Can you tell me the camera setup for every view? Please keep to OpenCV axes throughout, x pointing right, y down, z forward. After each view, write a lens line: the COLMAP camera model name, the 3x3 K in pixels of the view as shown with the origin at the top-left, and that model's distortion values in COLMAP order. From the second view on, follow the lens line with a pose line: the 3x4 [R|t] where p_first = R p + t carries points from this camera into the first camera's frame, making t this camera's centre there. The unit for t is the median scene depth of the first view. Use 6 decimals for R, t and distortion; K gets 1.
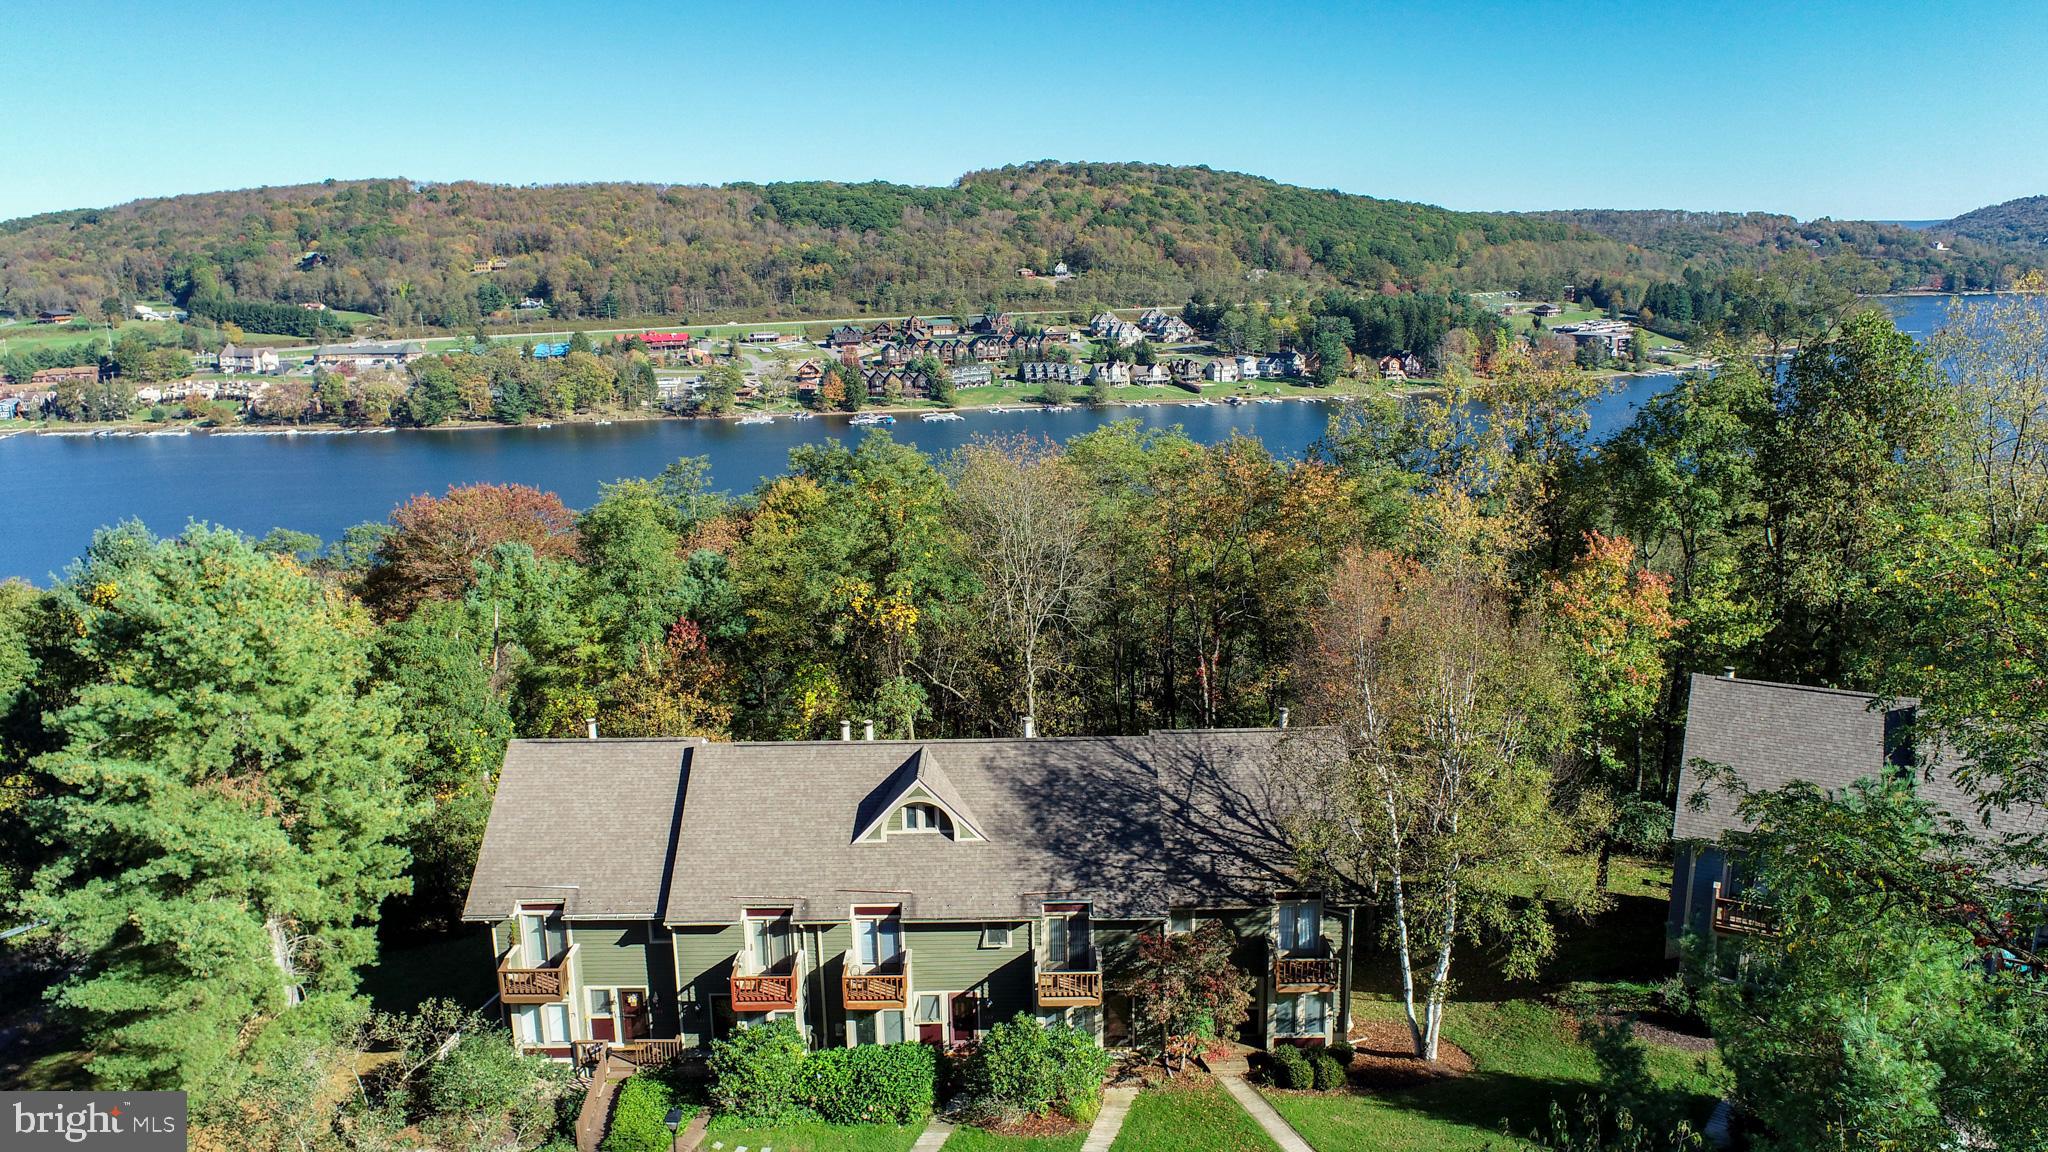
lens RADIAL K [[1385.9, 0, 1028.9], [0, 1385.9, 571.5], [0, 0, 1]] dist [-0.006280, 0.001146]
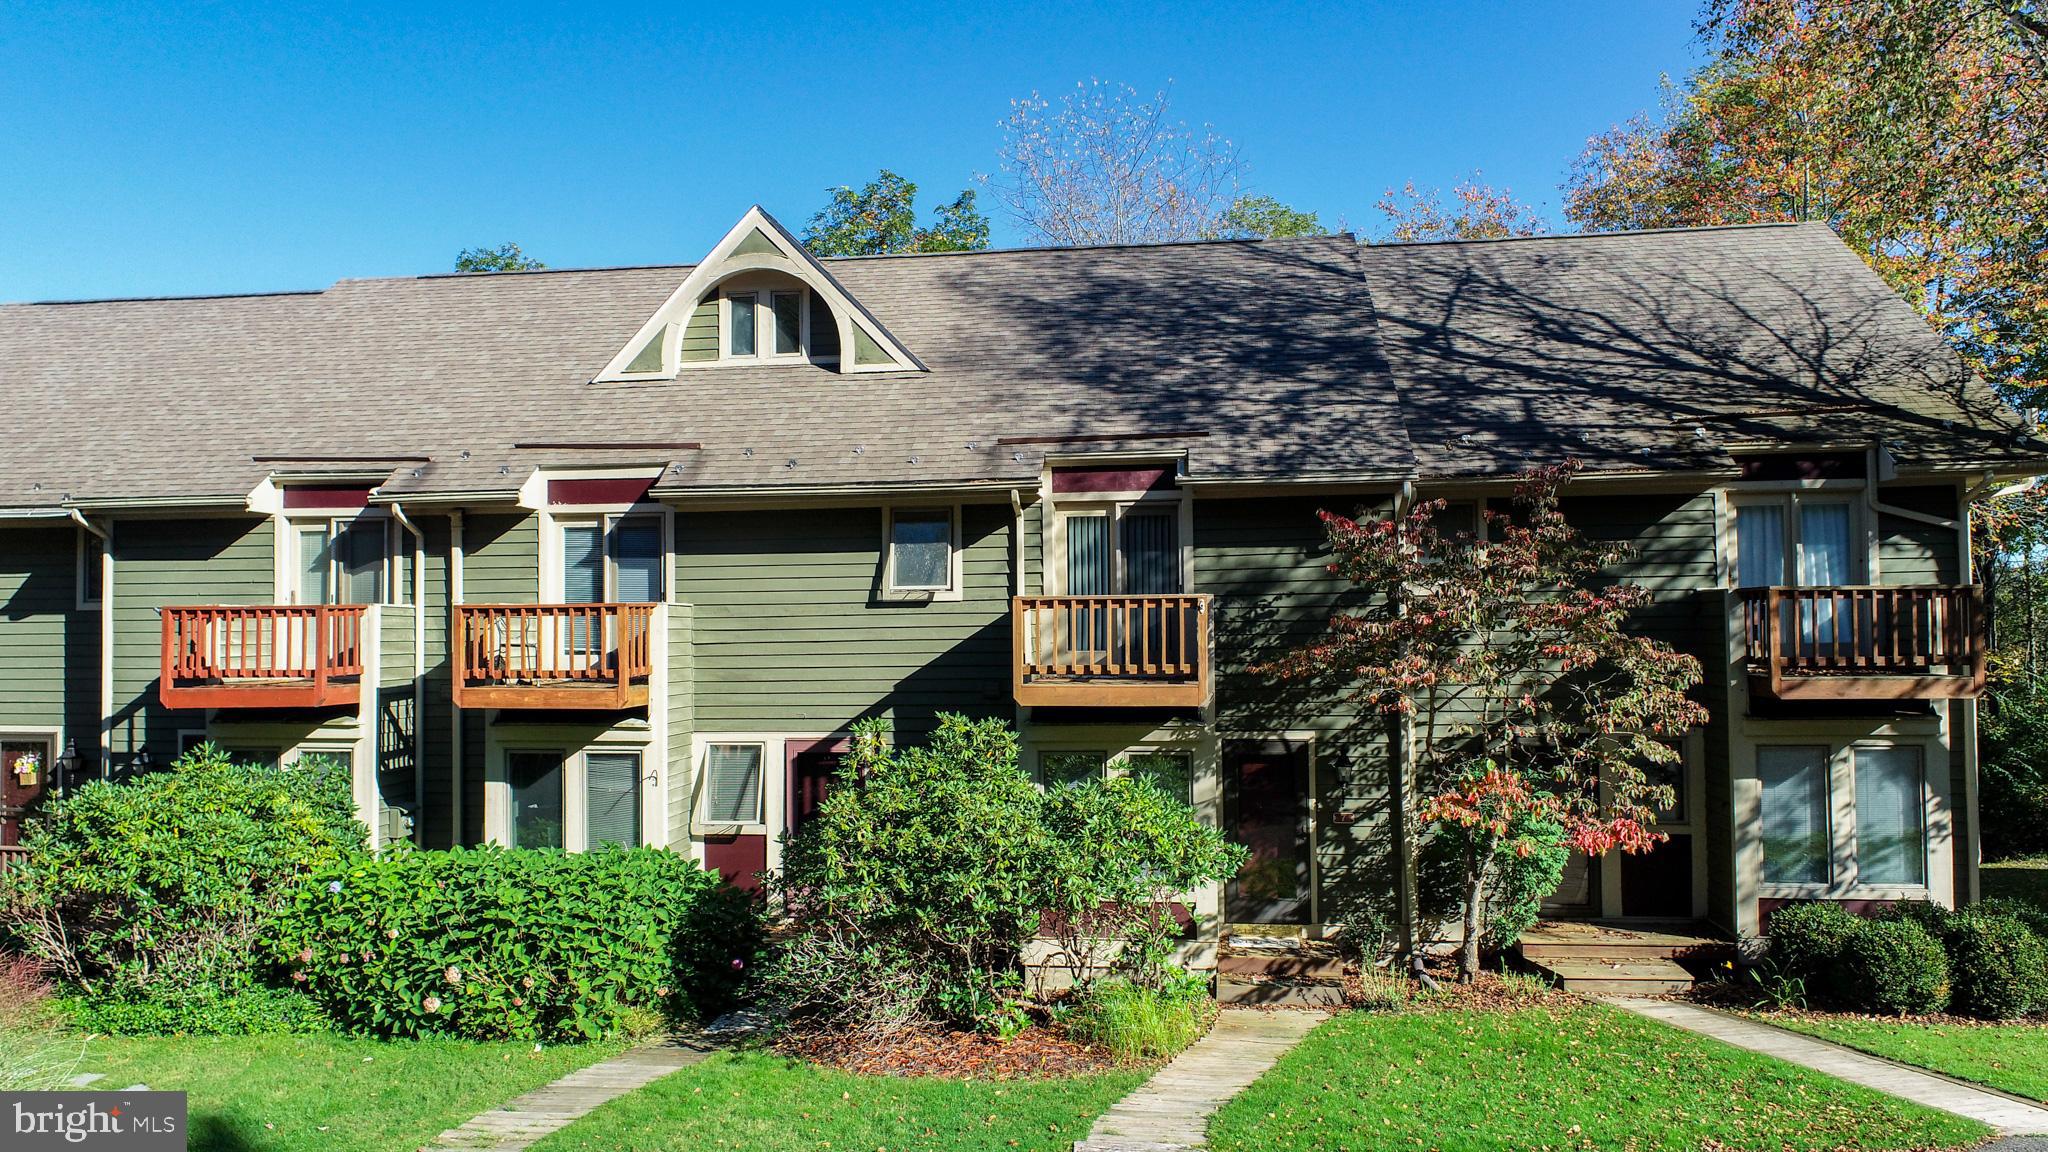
lens RADIAL K [[1385.9, 0, 1018.1], [0, 1385.9, 582.7], [0, 0, 1]] dist [-0.006280, 0.001146]
pose [[0.991583, 0.007030, -0.129280, 0.046517], [-0.041027, 0.964127, -0.262251, 0.345591], [0.122799, 0.265347, 0.956301, 0.632810]]
